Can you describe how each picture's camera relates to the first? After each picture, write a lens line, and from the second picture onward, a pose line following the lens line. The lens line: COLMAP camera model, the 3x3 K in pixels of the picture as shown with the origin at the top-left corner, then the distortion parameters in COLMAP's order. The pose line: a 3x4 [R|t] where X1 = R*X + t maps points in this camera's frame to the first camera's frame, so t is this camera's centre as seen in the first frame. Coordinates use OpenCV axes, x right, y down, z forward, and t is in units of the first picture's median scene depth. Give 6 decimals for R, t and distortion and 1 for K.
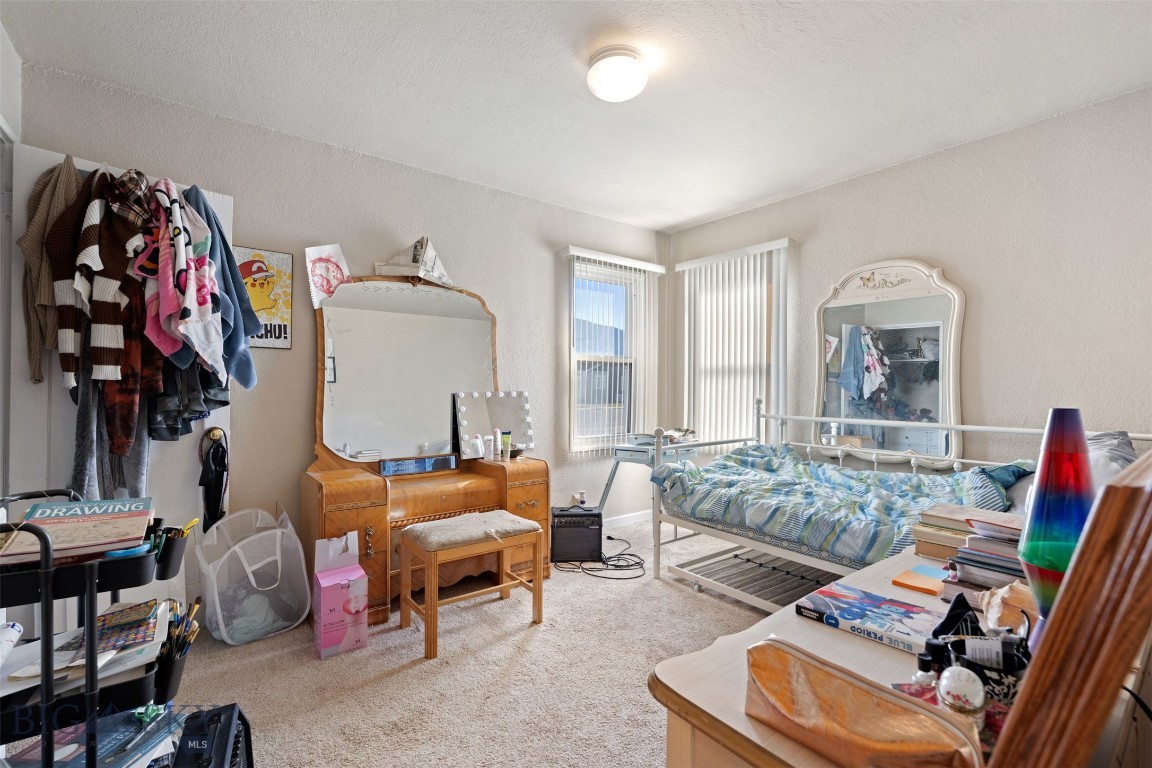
lens RADIAL K [[514.9, 0, 575.7], [0, 514.9, 383.4], [0, 0, 1]] dist [-0.004437, -0.000941]
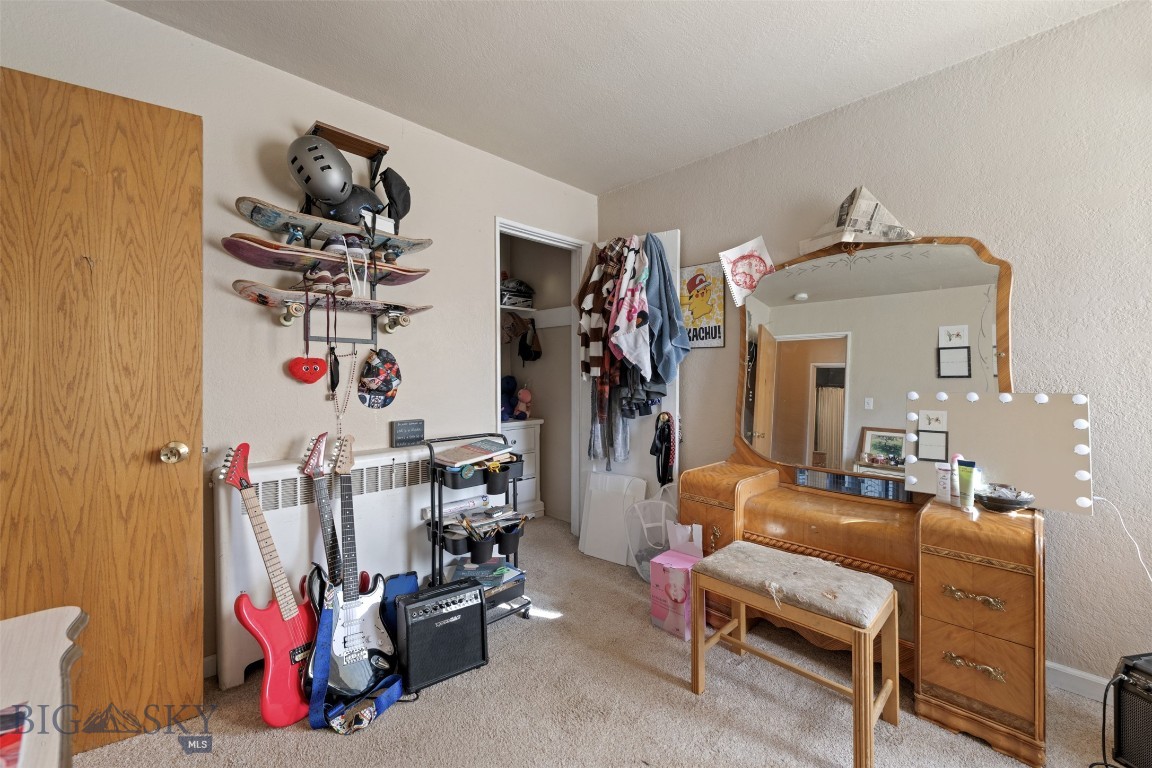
lens RADIAL K [[459.6, 0, 576.9], [0, 459.6, 380.1], [0, 0, 1]] dist [-0.000527, -0.000147]
pose [[0.122505, 0.004776, -0.992456, 0.386950], [0.000840, 0.999988, 0.004916, -0.001551], [0.992468, -0.001436, 0.122499, 0.578665]]
